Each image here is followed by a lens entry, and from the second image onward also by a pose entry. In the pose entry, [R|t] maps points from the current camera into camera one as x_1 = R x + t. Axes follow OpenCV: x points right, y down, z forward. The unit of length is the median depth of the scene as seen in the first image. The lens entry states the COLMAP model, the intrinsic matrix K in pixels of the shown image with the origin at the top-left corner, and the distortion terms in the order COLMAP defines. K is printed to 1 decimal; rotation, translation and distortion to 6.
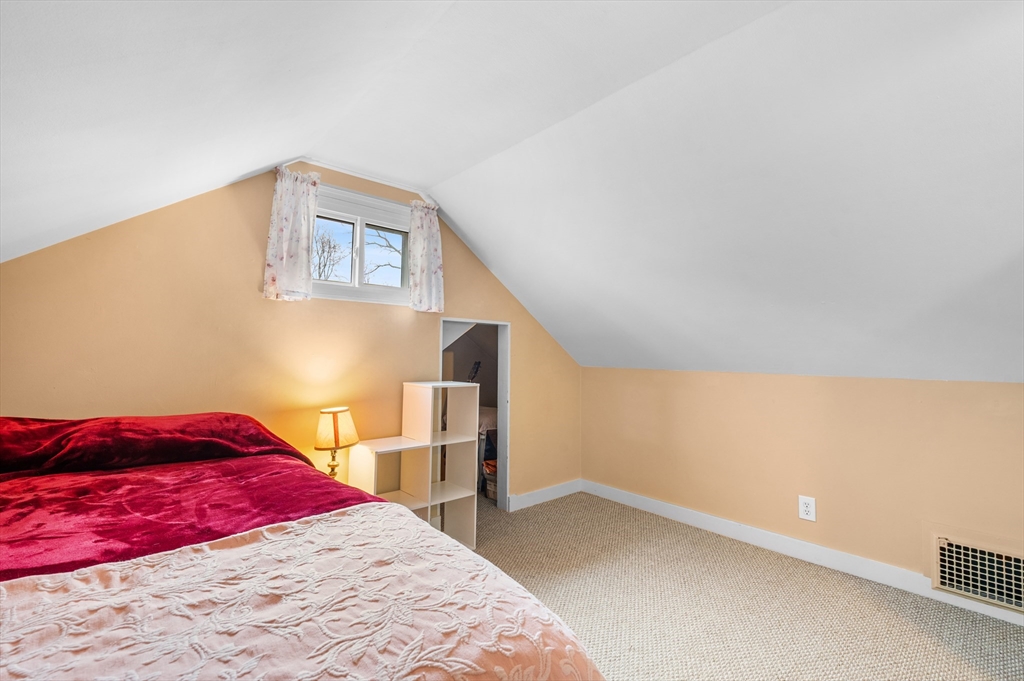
lens RADIAL K [[450.3, 0, 512.0], [0, 450.3, 340.5], [0, 0, 1]] dist [-0.008586, -0.000275]
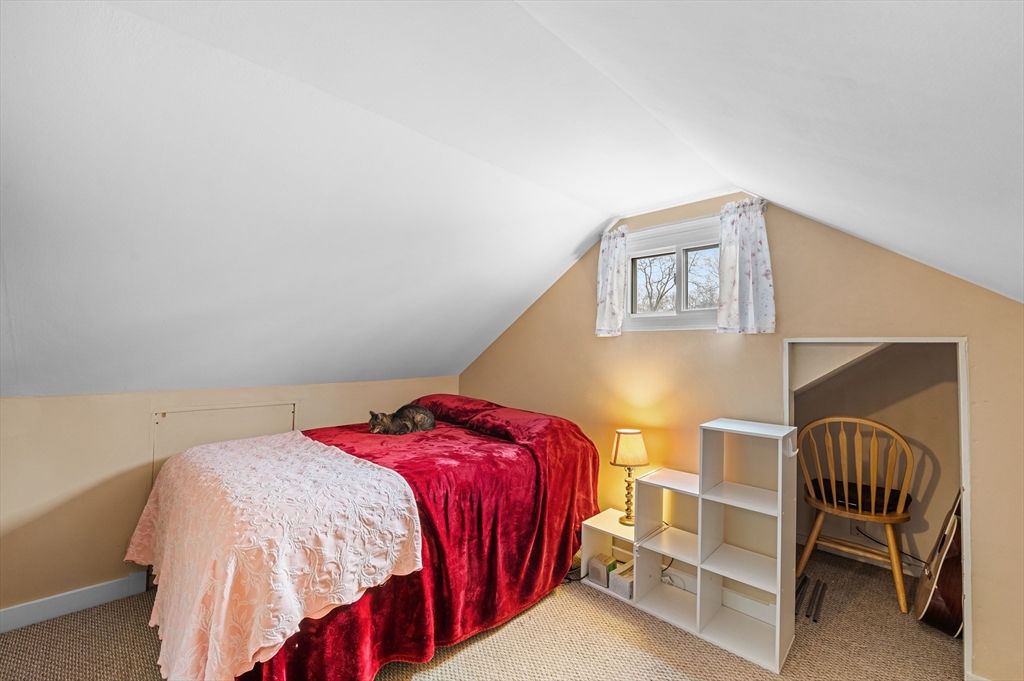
lens RADIAL K [[434.6, 0, 512.0], [0, 434.6, 340.5], [0, 0, 1]] dist [0.000633, 0.000043]
pose [[0.050551, -0.033784, -0.998150, 0.570476], [0.016250, 0.999323, -0.033000, -0.034896], [0.998589, -0.014551, 0.051066, 0.552290]]
